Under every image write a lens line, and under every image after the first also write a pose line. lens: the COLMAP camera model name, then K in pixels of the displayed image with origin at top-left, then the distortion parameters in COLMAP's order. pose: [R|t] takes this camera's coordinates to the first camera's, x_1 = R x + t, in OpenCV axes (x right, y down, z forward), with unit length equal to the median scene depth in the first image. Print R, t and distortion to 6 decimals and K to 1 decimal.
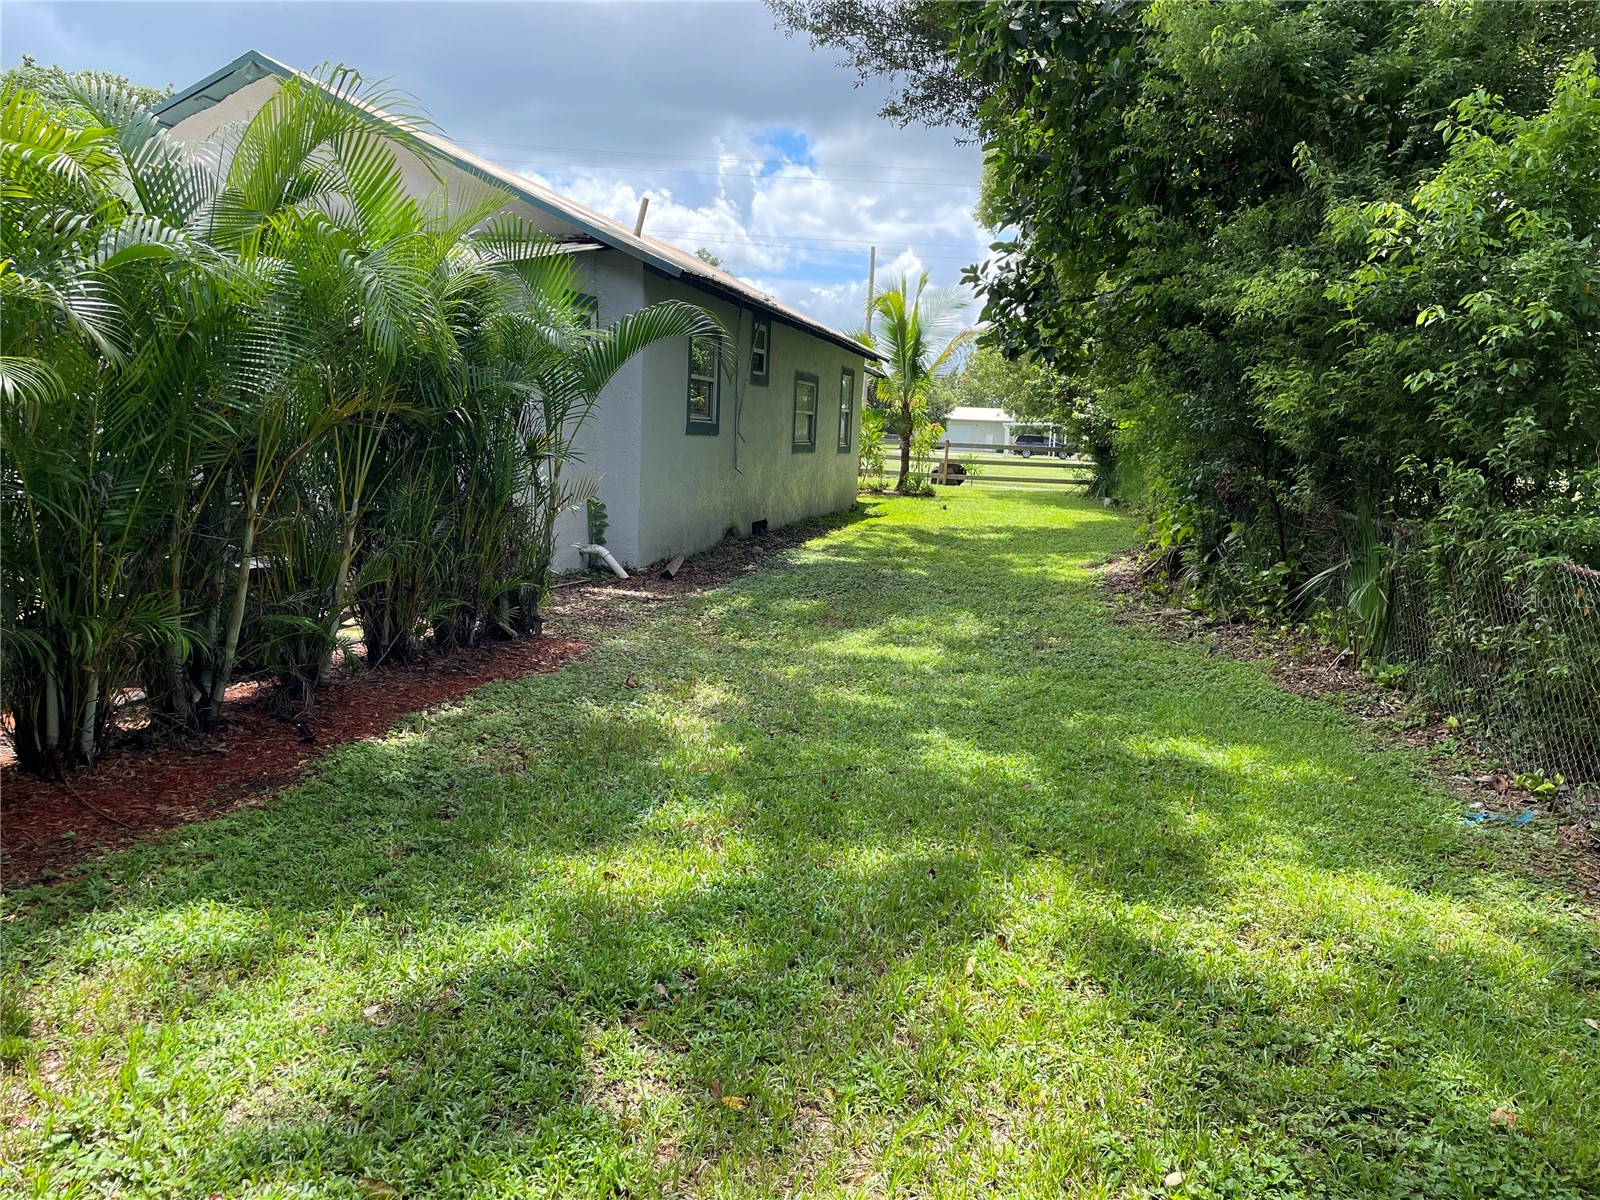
lens RADIAL K [[1198.0, 0, 800.0], [0, 1198.0, 600.0], [0, 0, 1]] dist [0.143515, -0.000150]
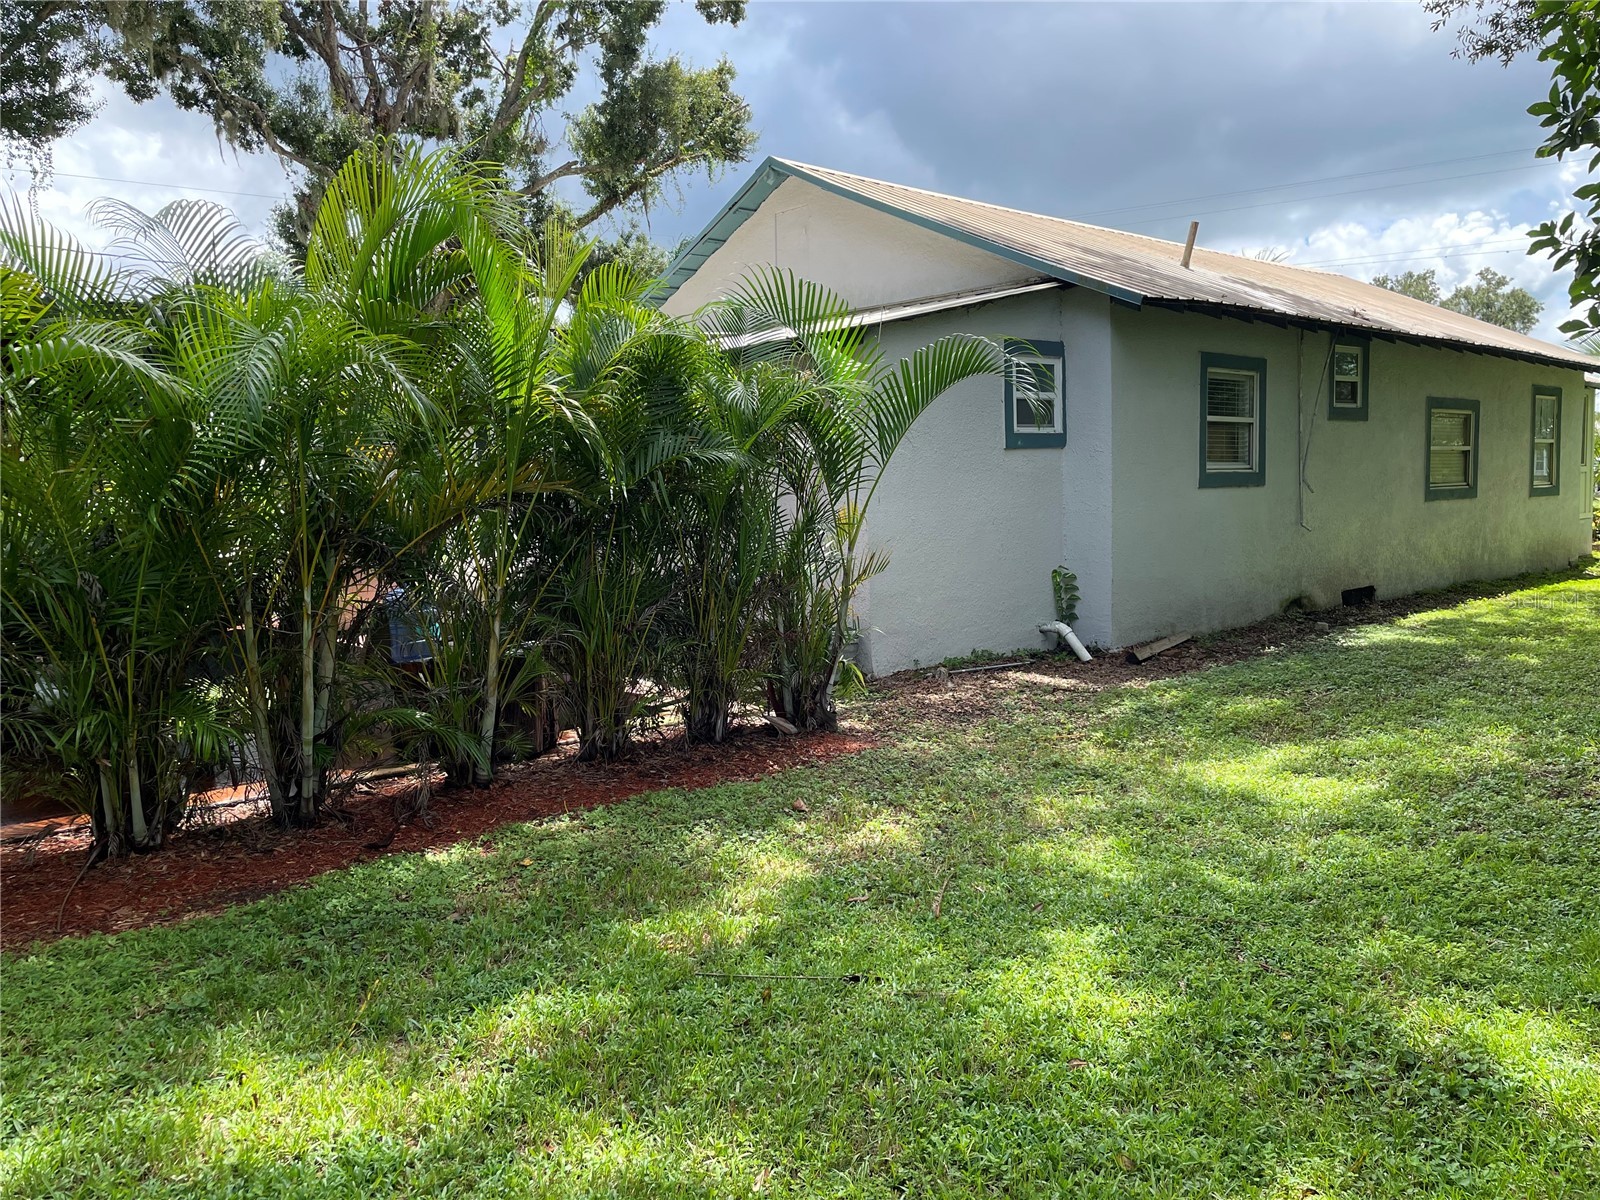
lens RADIAL K [[1216.4, 0, 820.8], [0, 1216.4, 592.7], [0, 0, 1]] dist [0.041553, -0.001056]
pose [[0.826021, -0.011187, -0.563528, 0.182532], [-0.022472, 0.998355, -0.052757, -0.016749], [0.563191, 0.056242, 0.824410, 0.179545]]
